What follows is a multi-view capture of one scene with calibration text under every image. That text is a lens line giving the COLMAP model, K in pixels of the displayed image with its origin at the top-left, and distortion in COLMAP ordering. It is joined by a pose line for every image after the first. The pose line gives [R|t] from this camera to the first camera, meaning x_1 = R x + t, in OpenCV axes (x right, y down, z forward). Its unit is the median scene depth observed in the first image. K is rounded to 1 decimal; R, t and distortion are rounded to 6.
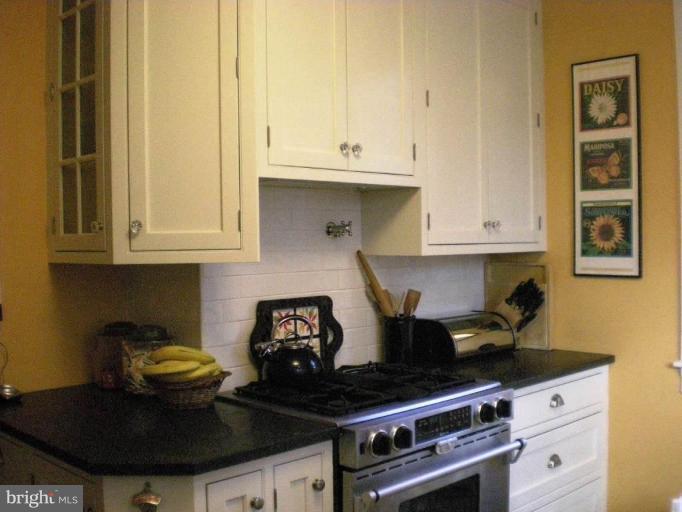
lens RADIAL K [[767.0, 0, 341.0], [0, 767.0, 256.0], [0, 0, 1]] dist [-0.030185, -0.278385]
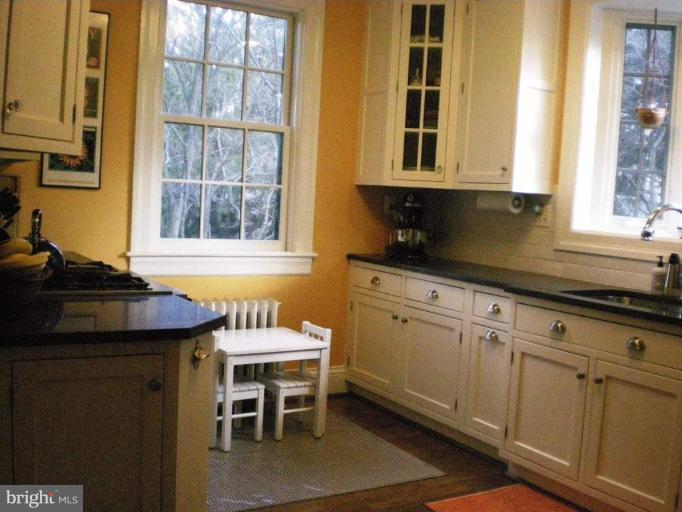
lens RADIAL K [[767.0, 0, 341.0], [0, 767.0, 256.0], [0, 0, 1]] dist [-0.030185, -0.278385]
pose [[0.229430, -0.047379, 0.972171, -0.765109], [-0.036262, 0.997705, 0.057181, 0.052772], [-0.972649, -0.048372, 0.227185, 0.302843]]
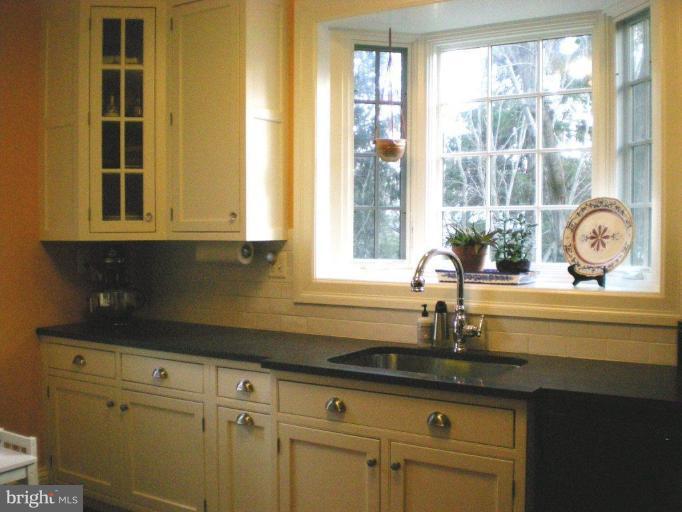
lens RADIAL K [[767.0, 0, 341.0], [0, 767.0, 256.0], [0, 0, 1]] dist [-0.030185, -0.278385]
pose [[-0.213211, -0.017617, 0.976847, -0.511525], [0.031708, 0.999186, 0.024941, 0.000637], [-0.976492, 0.036291, -0.212479, 0.434543]]
